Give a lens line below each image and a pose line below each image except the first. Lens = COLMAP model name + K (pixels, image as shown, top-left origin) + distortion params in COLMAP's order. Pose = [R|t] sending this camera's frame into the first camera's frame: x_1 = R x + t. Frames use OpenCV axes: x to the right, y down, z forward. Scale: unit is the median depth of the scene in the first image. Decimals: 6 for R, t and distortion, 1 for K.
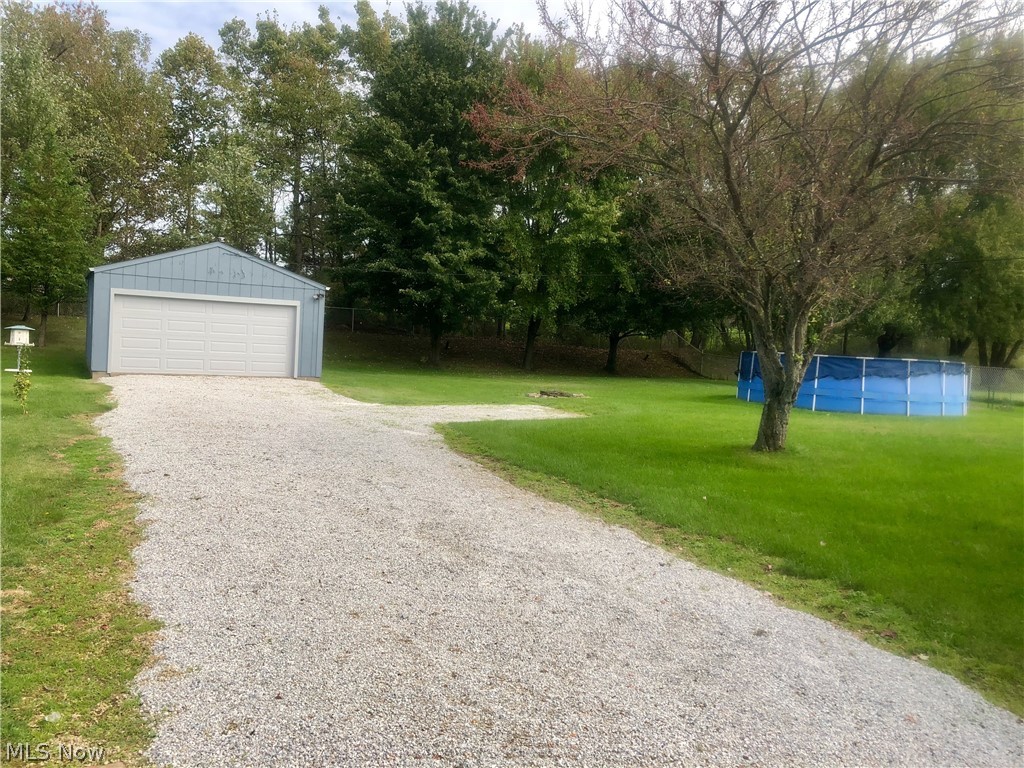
lens RADIAL K [[837.8, 0, 512.0], [0, 837.8, 384.0], [0, 0, 1]] dist [0.003418, -0.007692]
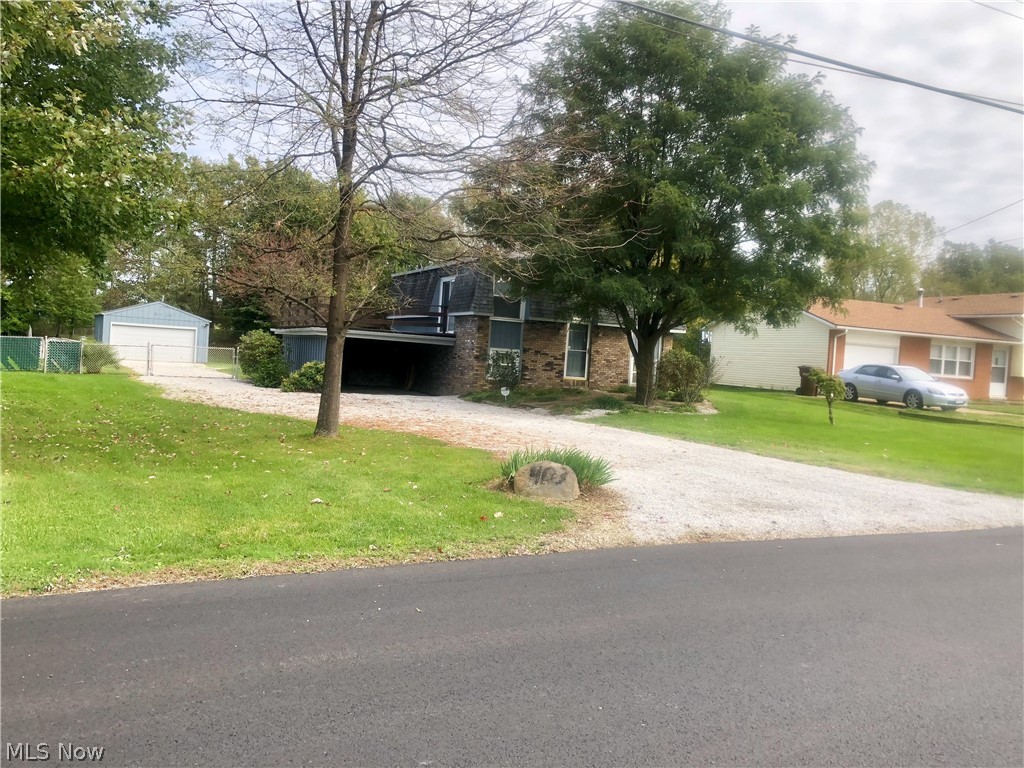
lens RADIAL K [[837.8, 0, 512.0], [0, 837.8, 384.0], [0, 0, 1]] dist [0.003418, -0.007692]
pose [[0.999462, -0.001618, 0.032745, 0.500887], [0.002619, 0.999530, -0.030541, 0.118621], [-0.032680, 0.030610, 0.998997, -1.218018]]
